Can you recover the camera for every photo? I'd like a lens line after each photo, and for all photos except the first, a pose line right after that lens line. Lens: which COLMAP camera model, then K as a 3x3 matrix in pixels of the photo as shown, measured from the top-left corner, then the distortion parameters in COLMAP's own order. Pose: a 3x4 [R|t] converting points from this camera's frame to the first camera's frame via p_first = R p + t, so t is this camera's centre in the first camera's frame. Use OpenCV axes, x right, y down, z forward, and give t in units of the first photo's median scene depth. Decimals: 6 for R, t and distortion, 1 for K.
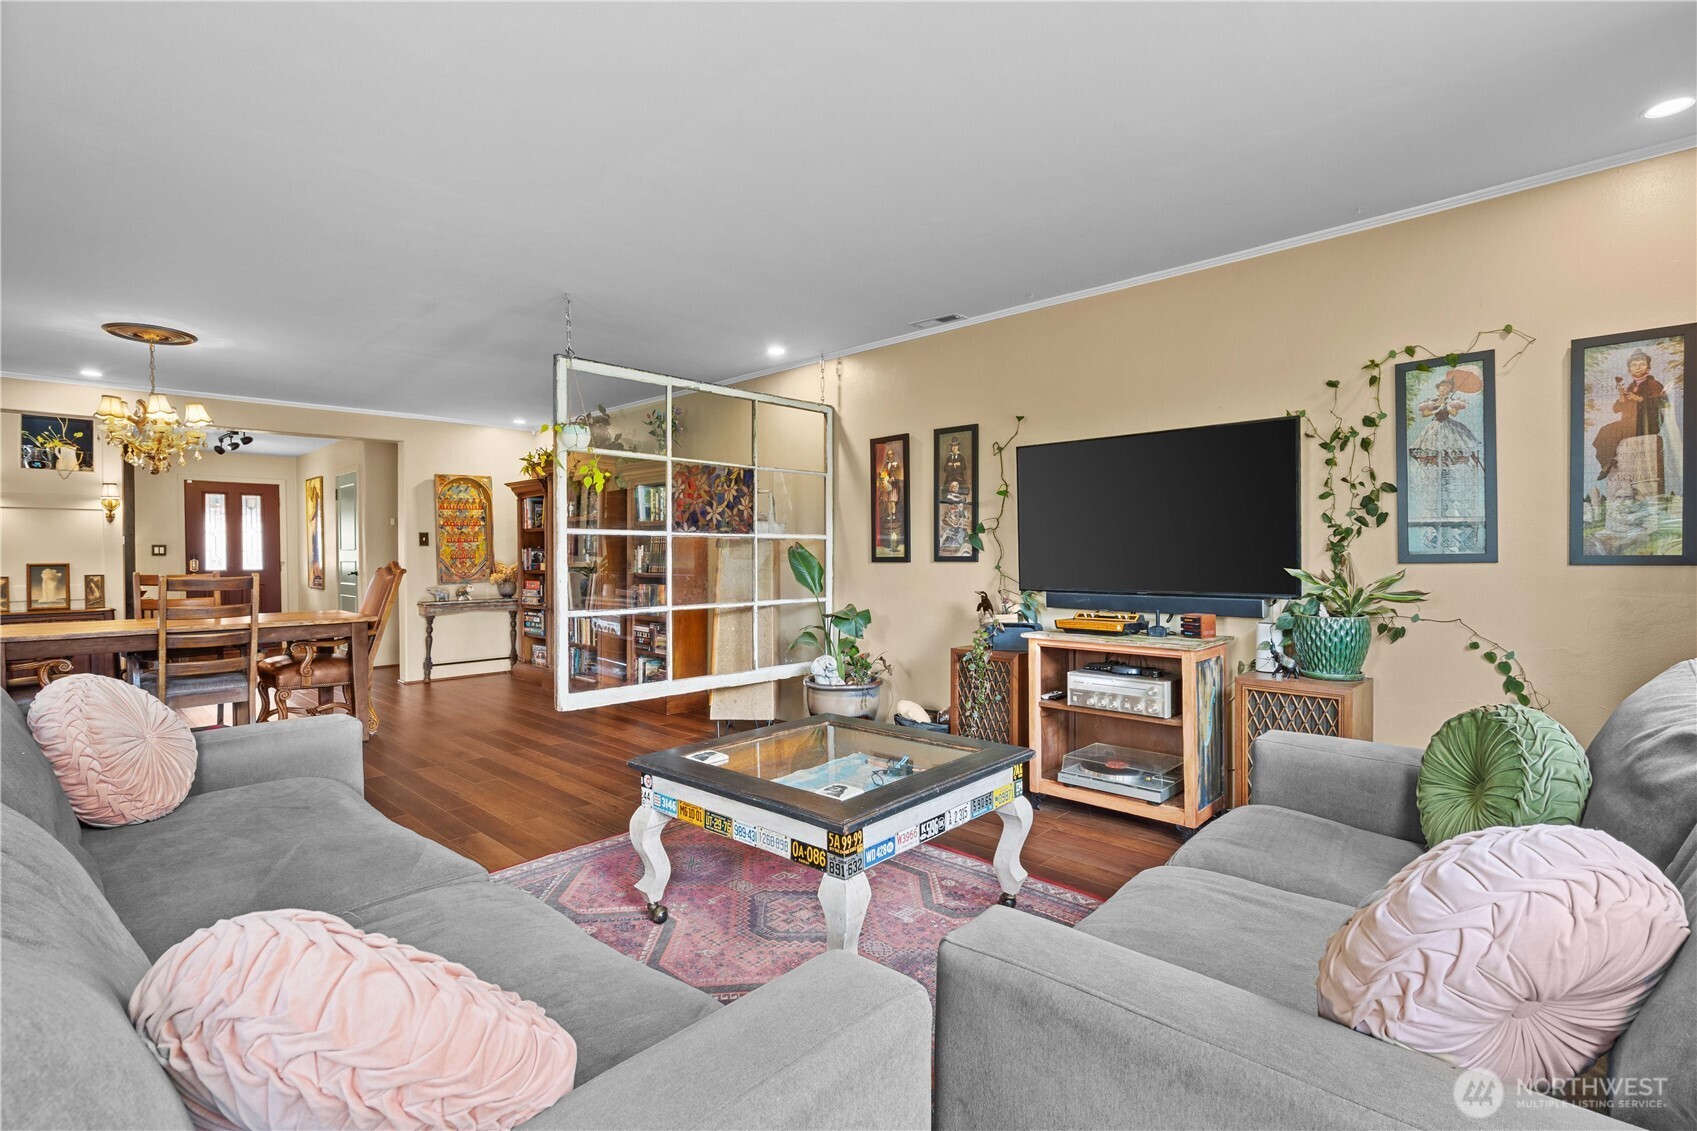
lens RADIAL K [[766.3, 0, 843.5], [0, 766.3, 564.6], [0, 0, 1]] dist [-0.004646, -0.000914]
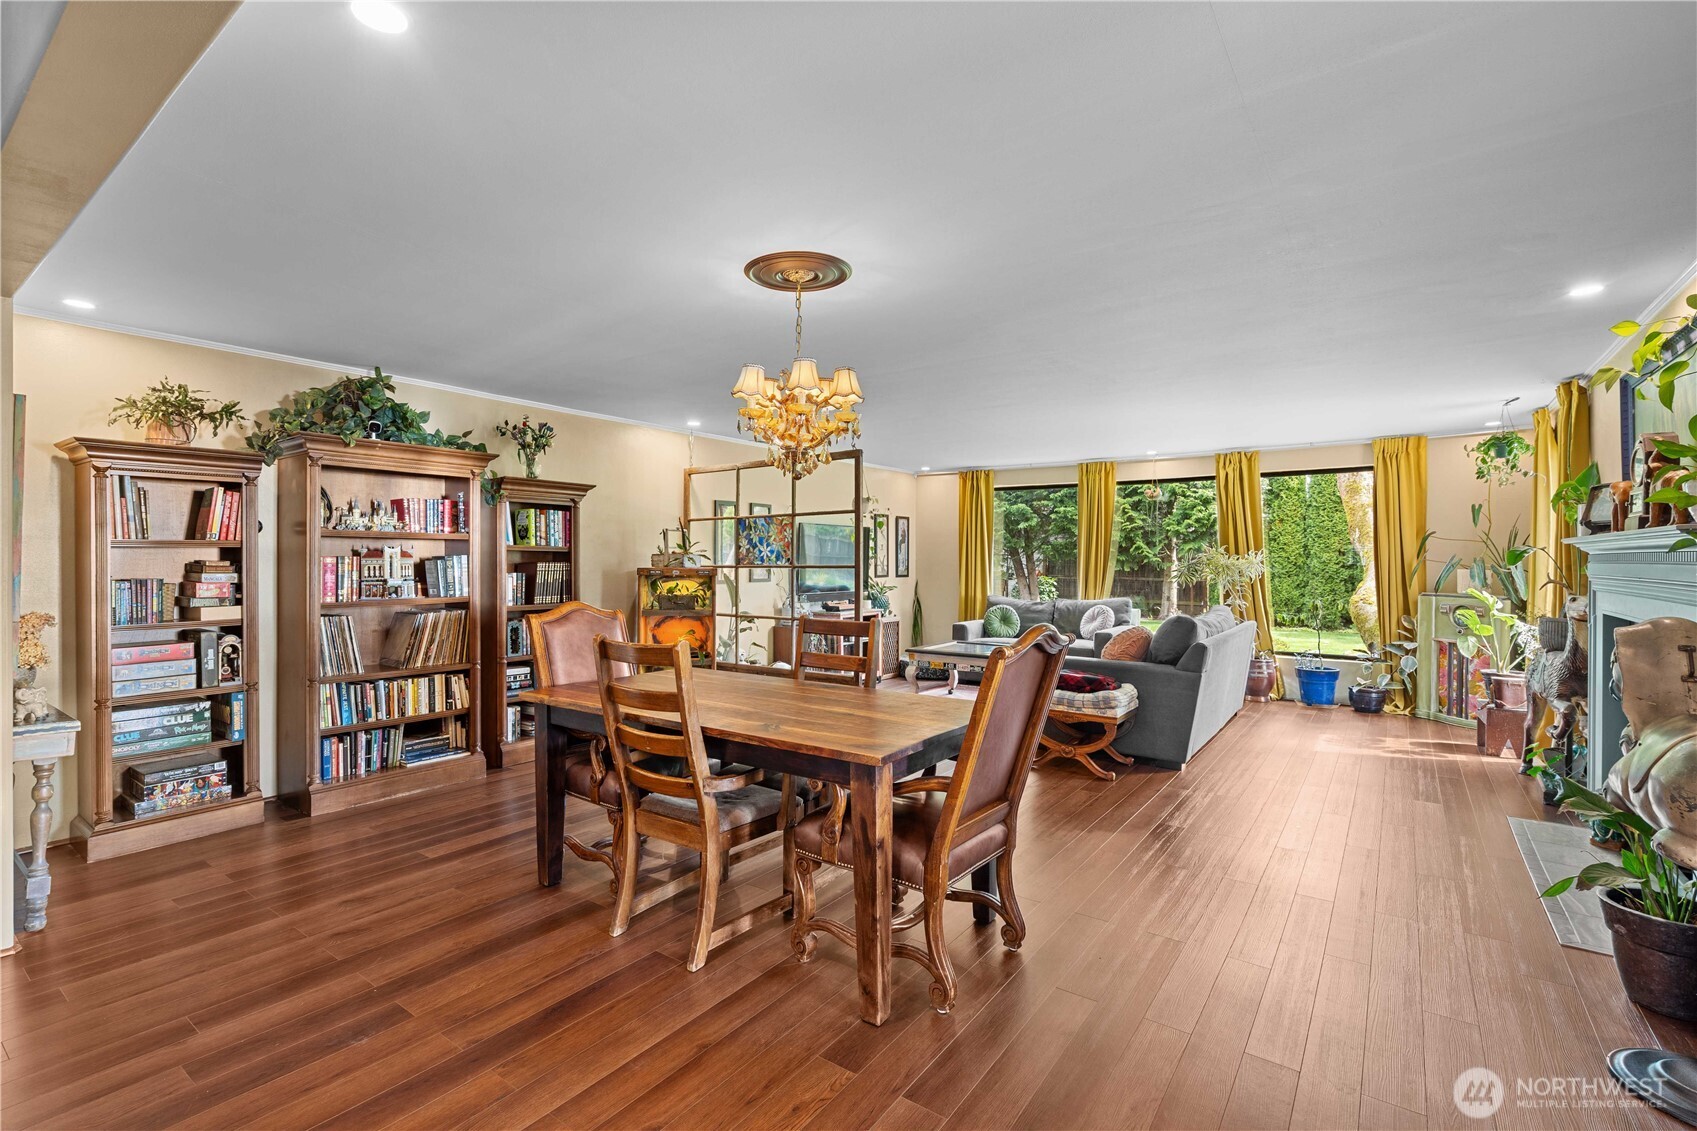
lens RADIAL K [[766.3, 0, 851.0], [0, 766.3, 562.0], [0, 0, 1]] dist [-0.004646, -0.000914]
pose [[-0.122316, 0.000457, 0.992491, -0.960102], [0.012525, 0.999921, 0.001083, -0.028207], [-0.992412, 0.012564, -0.122312, 0.613186]]
